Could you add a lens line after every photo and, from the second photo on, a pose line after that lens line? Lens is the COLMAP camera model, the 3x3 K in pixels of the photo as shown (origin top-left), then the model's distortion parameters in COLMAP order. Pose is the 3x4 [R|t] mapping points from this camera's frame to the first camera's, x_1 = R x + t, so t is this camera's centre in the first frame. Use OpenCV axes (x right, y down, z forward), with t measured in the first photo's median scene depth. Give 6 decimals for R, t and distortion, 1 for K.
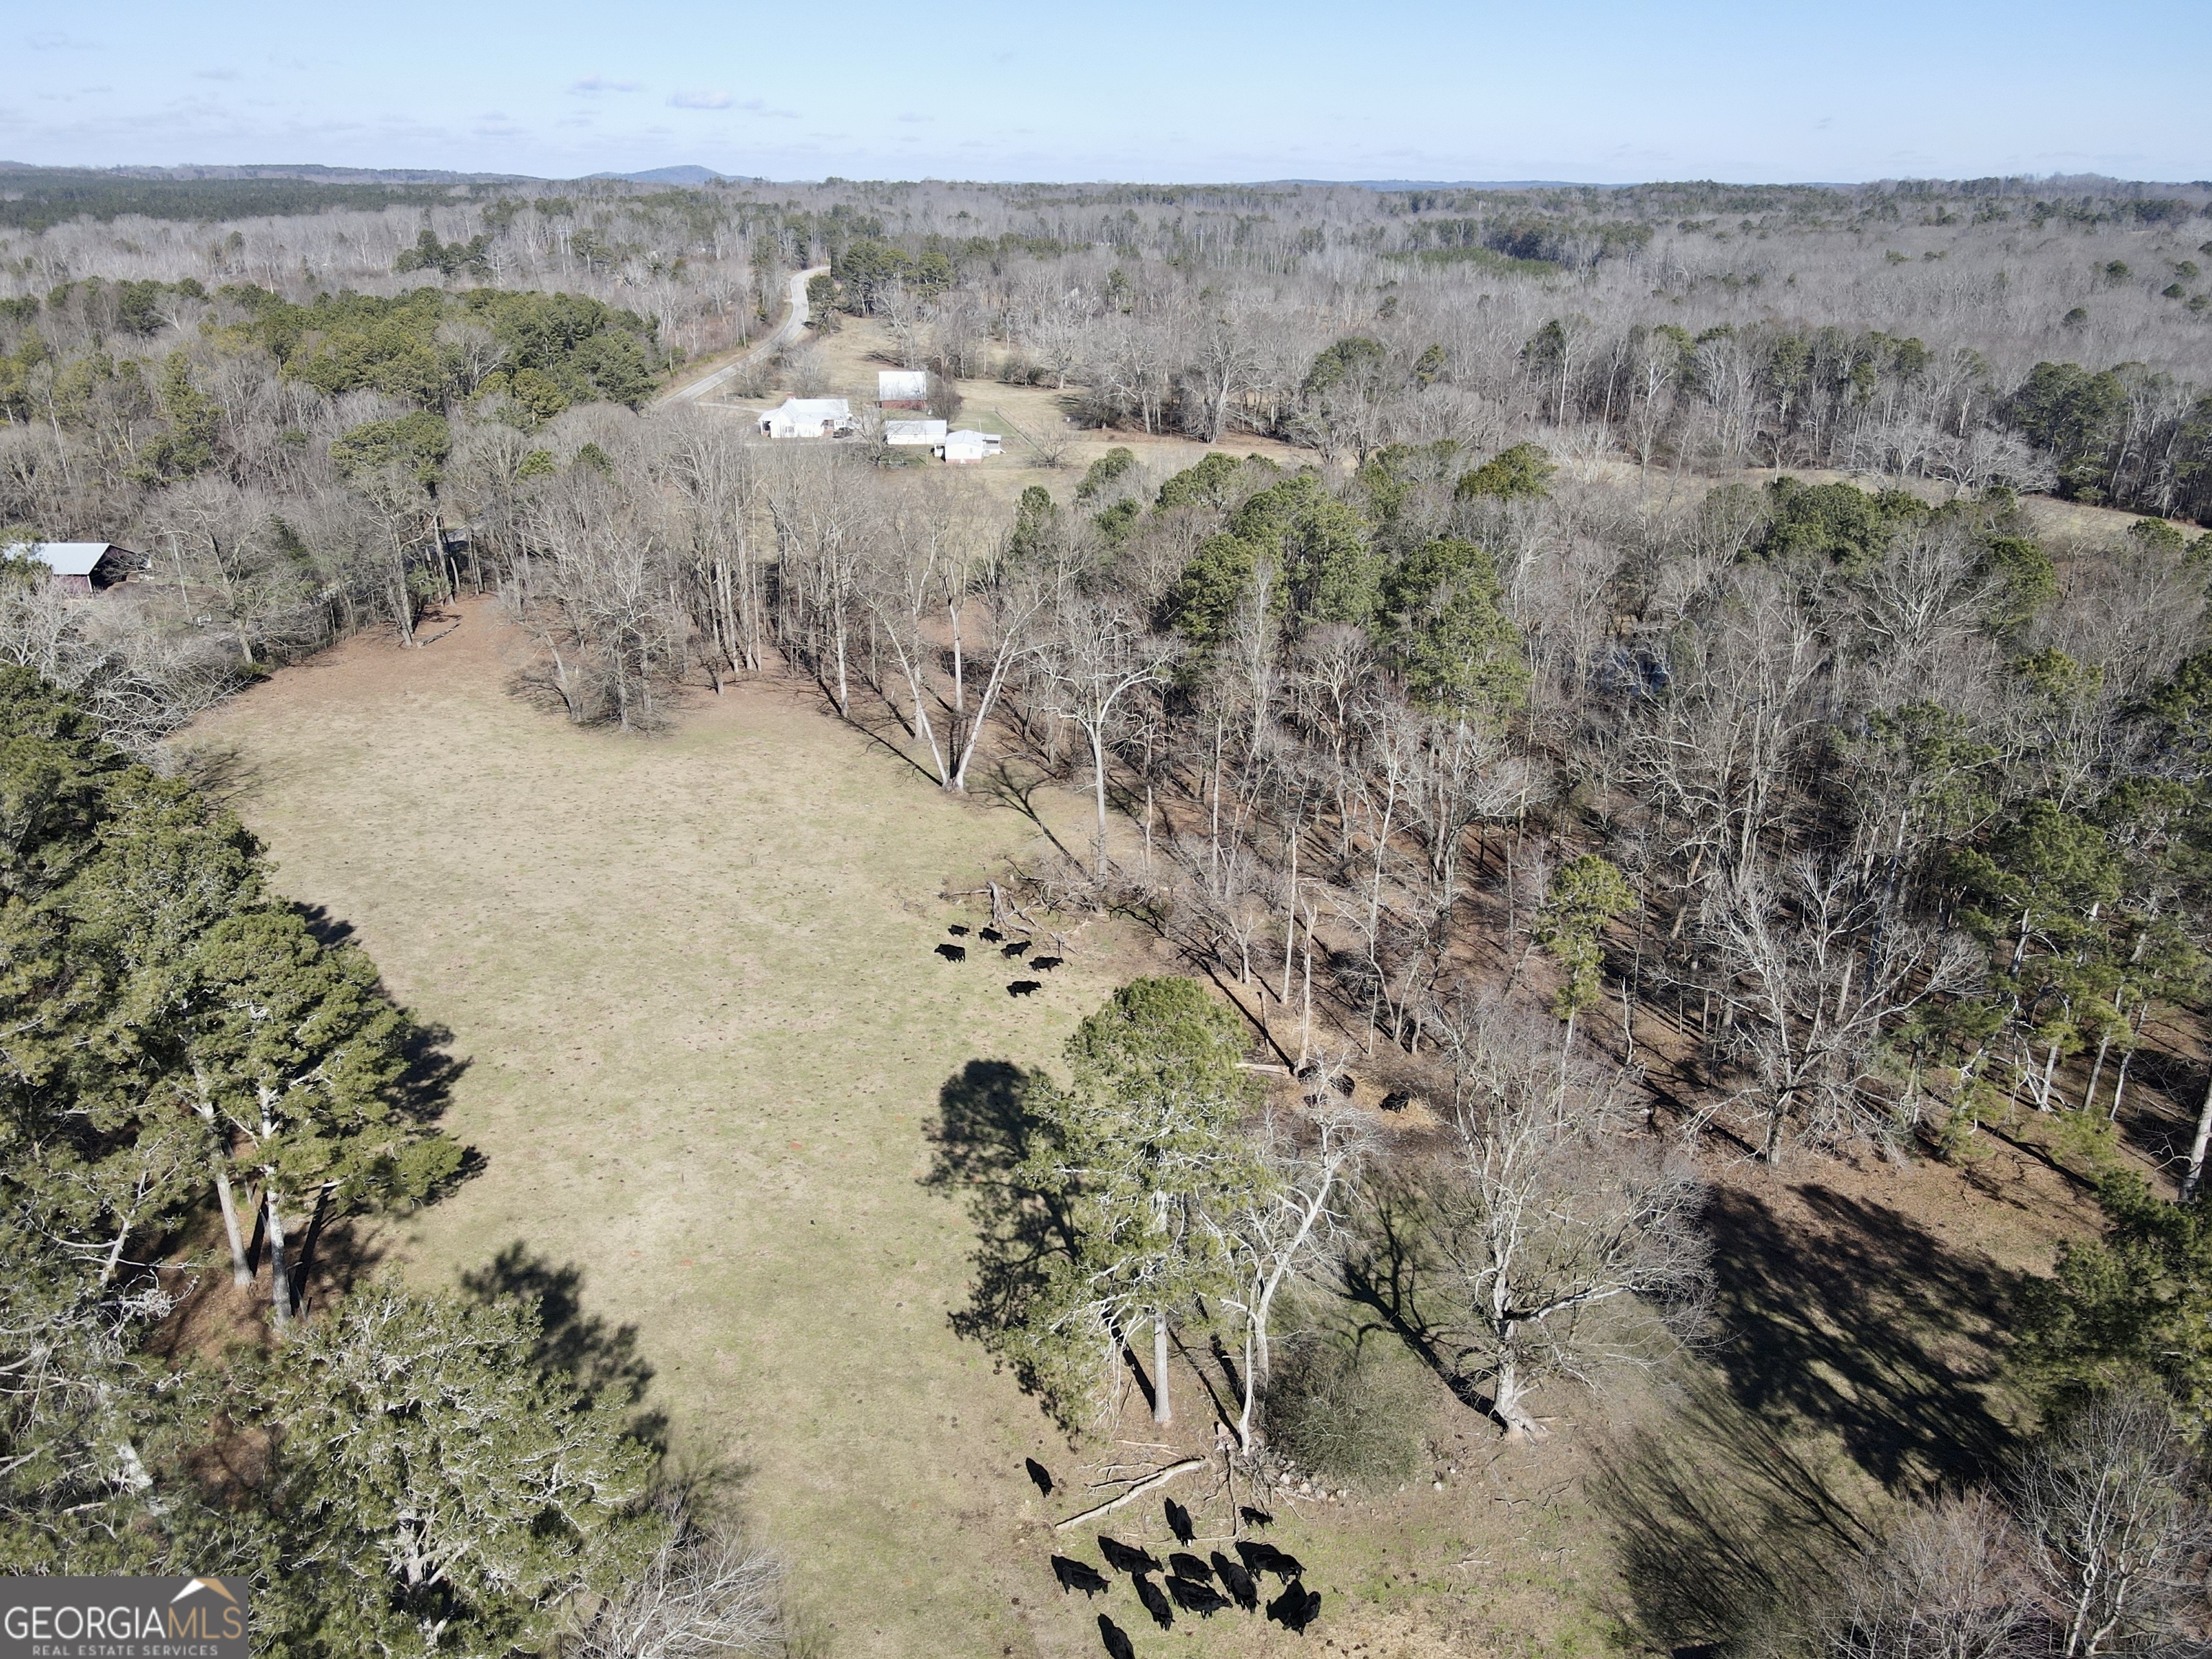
lens RADIAL K [[1653.9, 0, 1111.1], [0, 1653.9, 828.7], [0, 0, 1]] dist [0.010086, 0.016080]
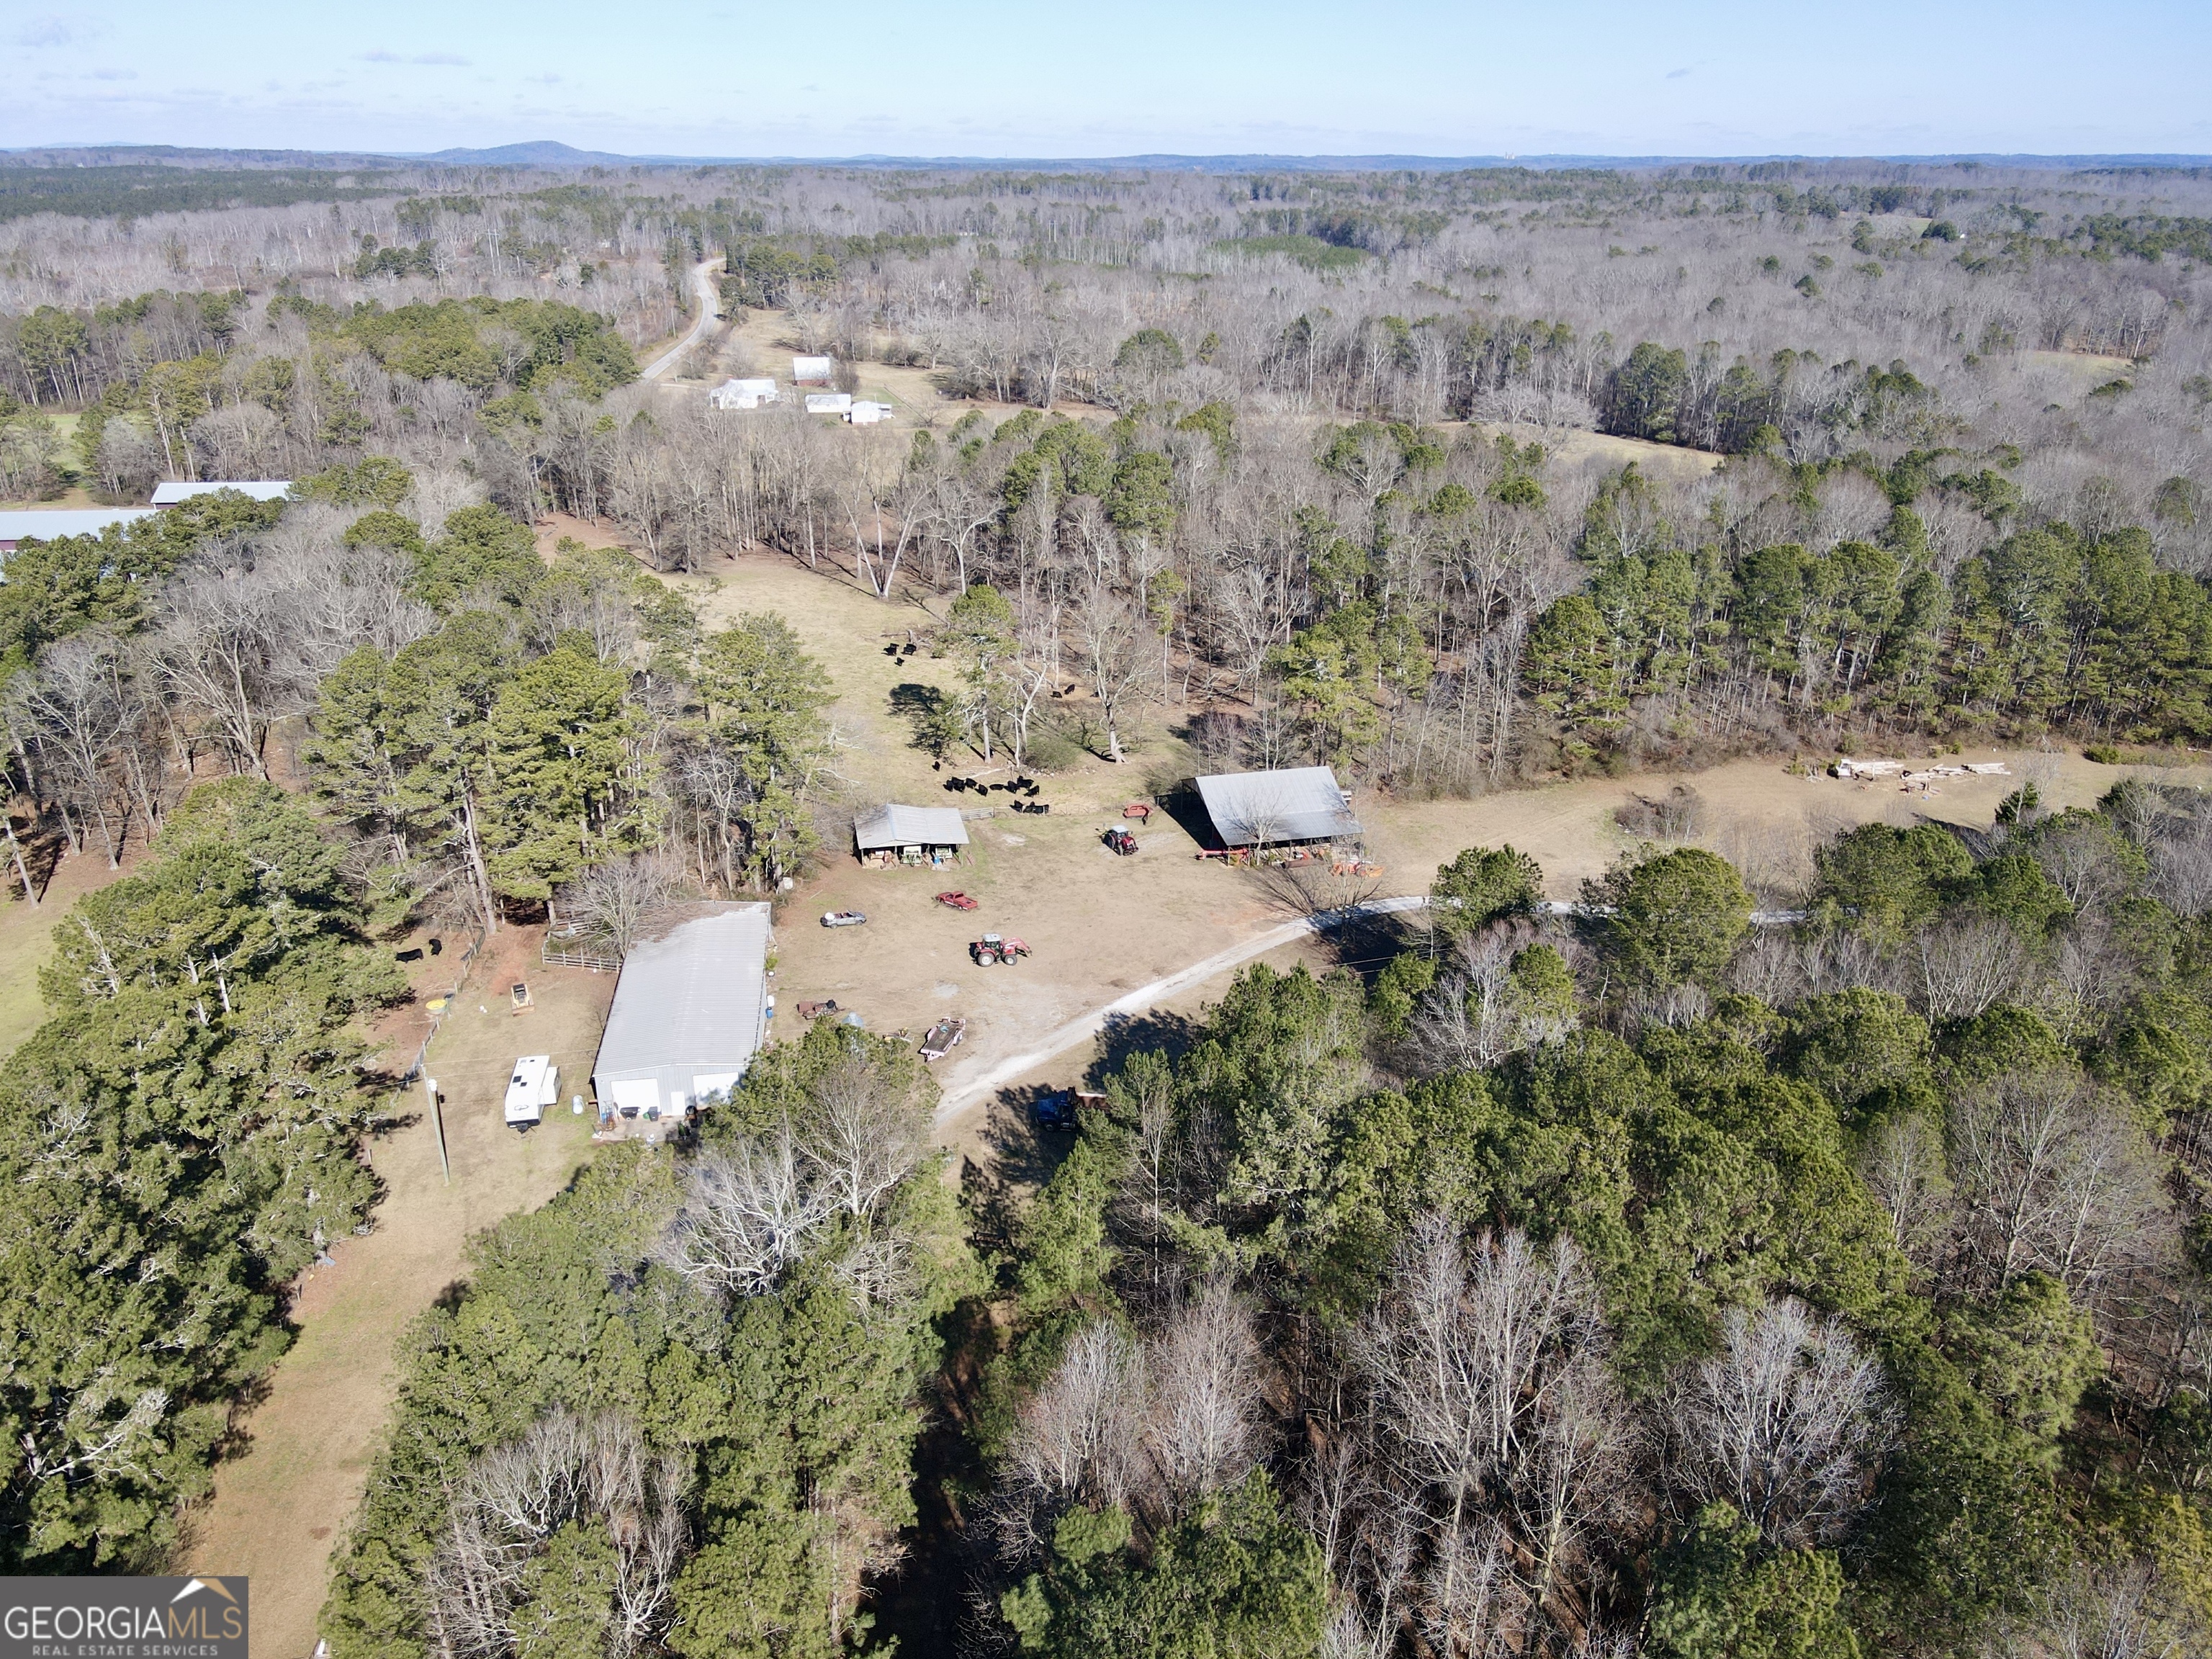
lens RADIAL K [[1653.9, 0, 1106.4], [0, 1653.9, 832.1], [0, 0, 1]] dist [0.010086, 0.016080]
pose [[0.997346, -0.030917, 0.065924, 0.008623], [0.029820, 0.999401, 0.017566, 0.083904], [-0.066428, -0.015554, 0.997670, -0.331208]]
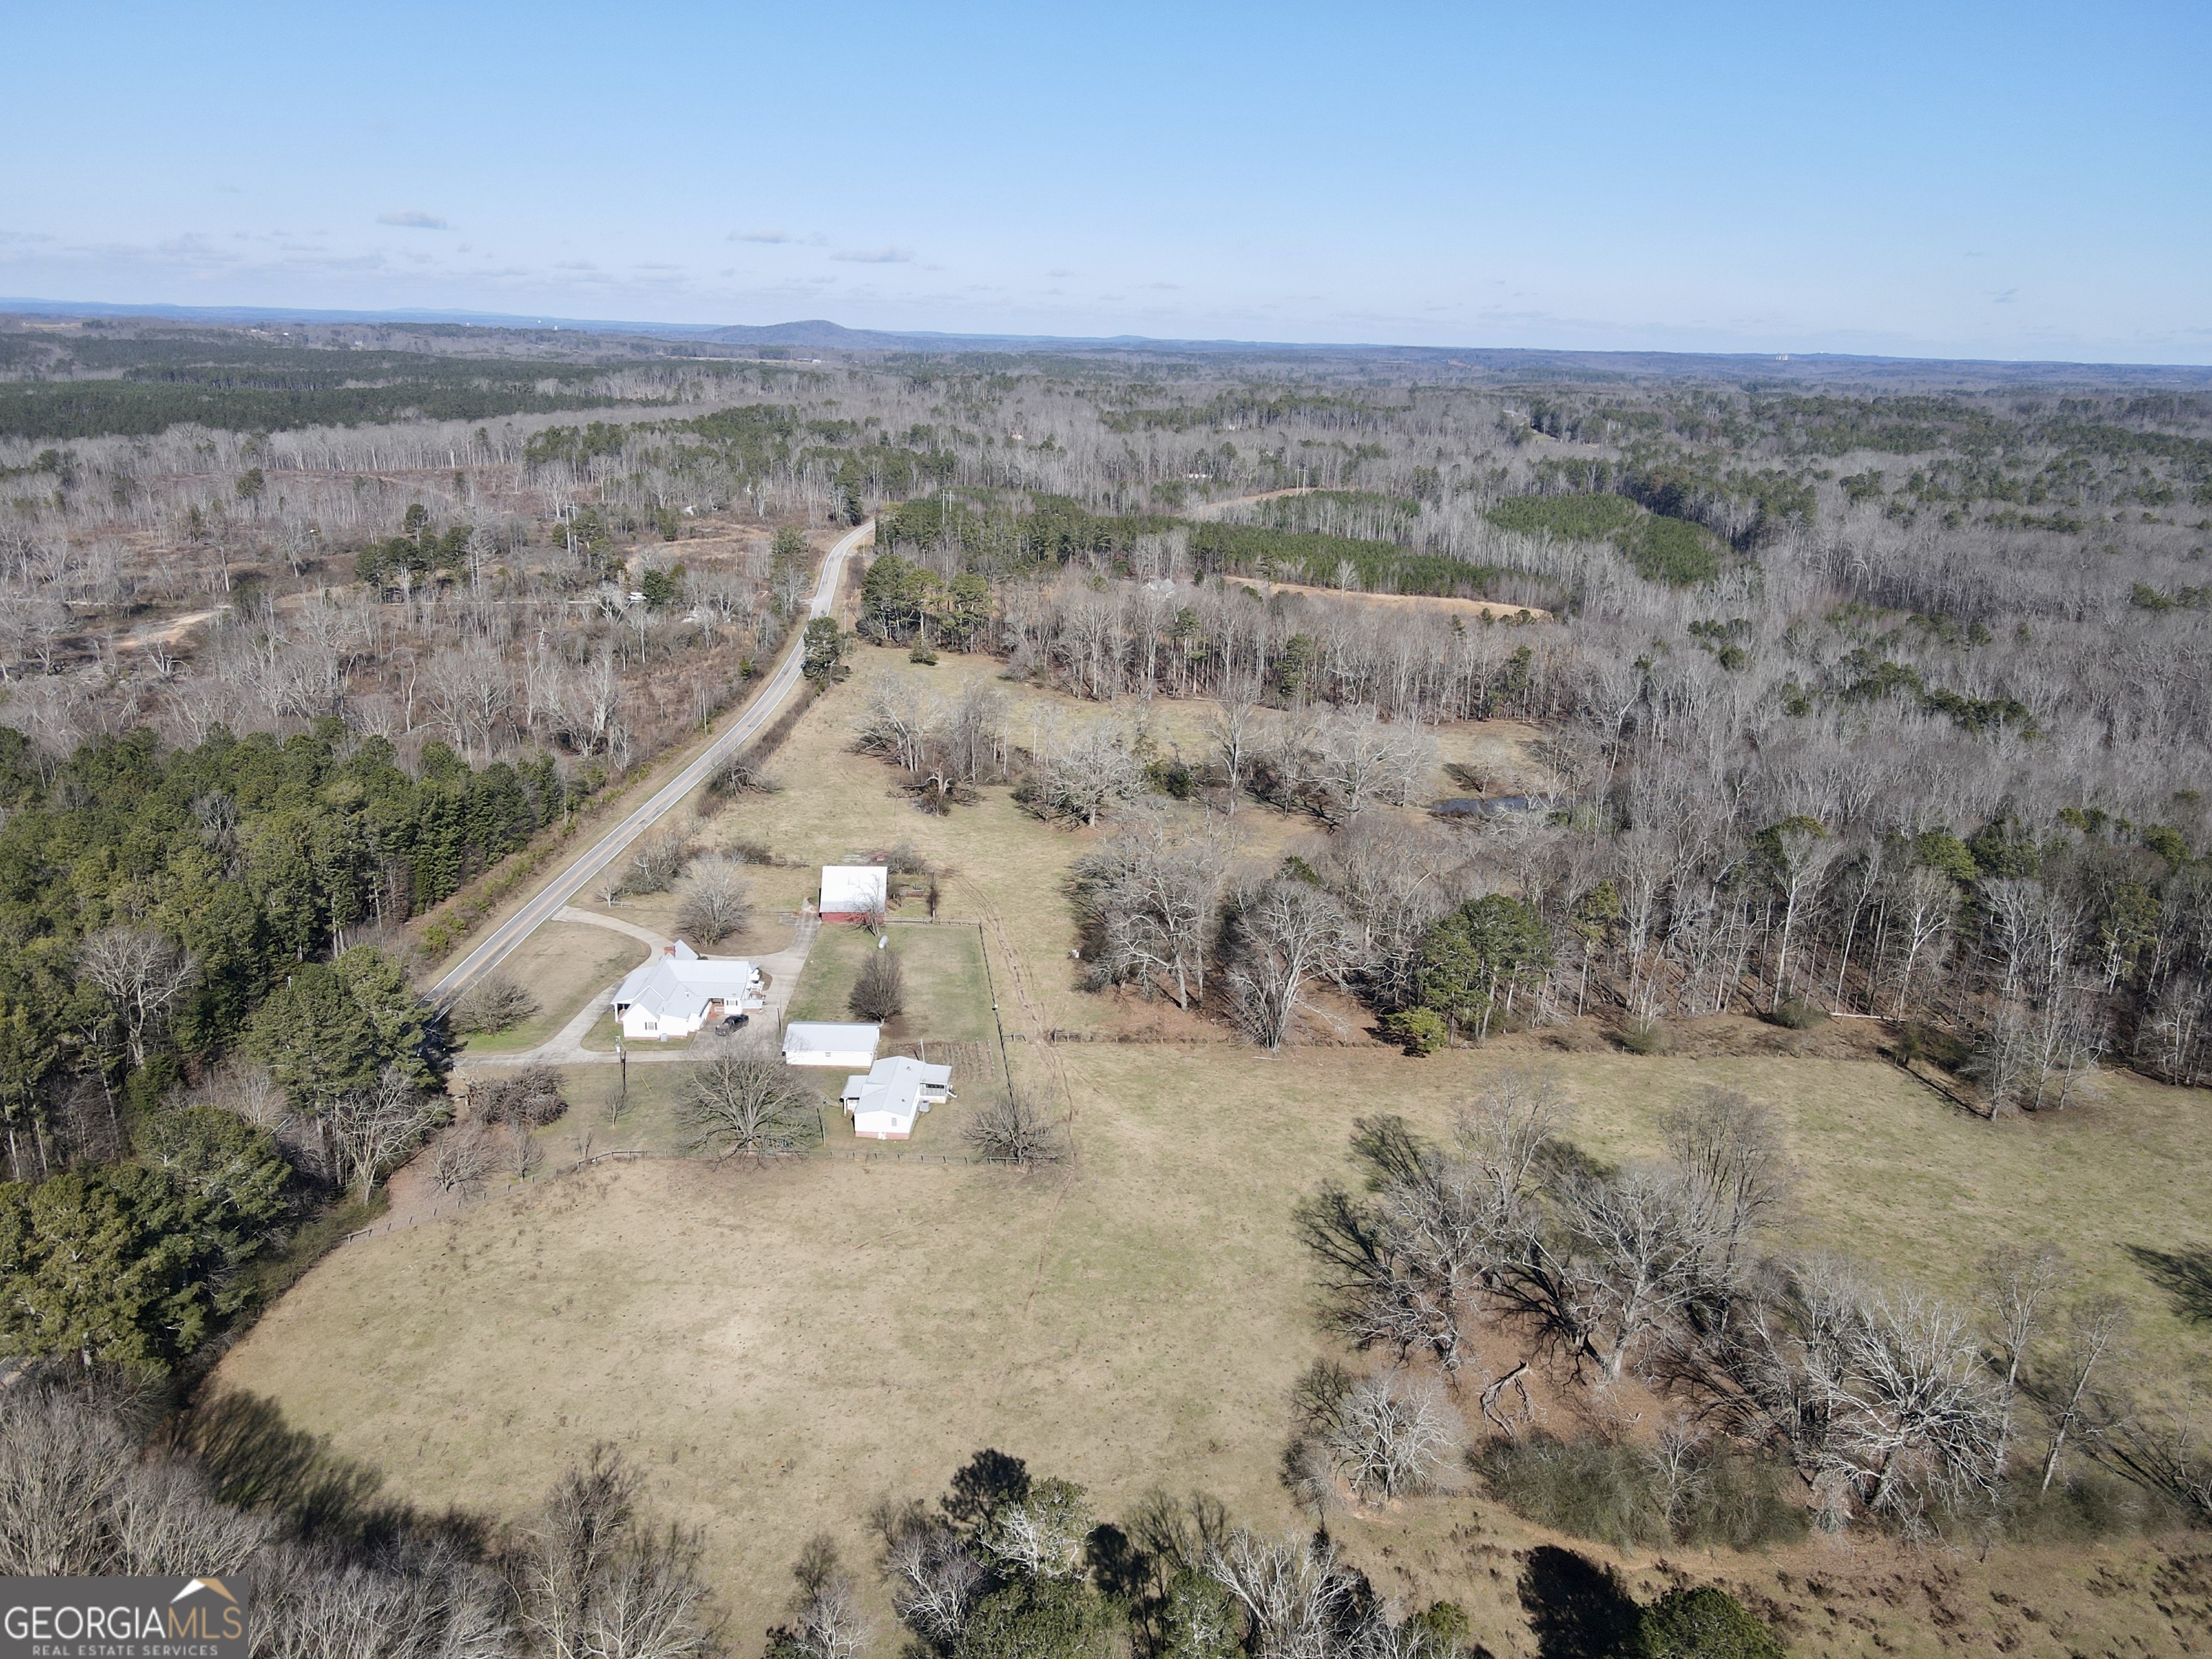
lens RADIAL K [[1653.9, 0, 1109.4], [0, 1653.9, 825.1], [0, 0, 1]] dist [0.010086, 0.016080]
pose [[0.997375, 0.039689, -0.060560, 0.028280], [-0.044648, 0.995561, -0.082854, -0.237692], [0.057003, 0.085340, 0.994720, 0.281565]]
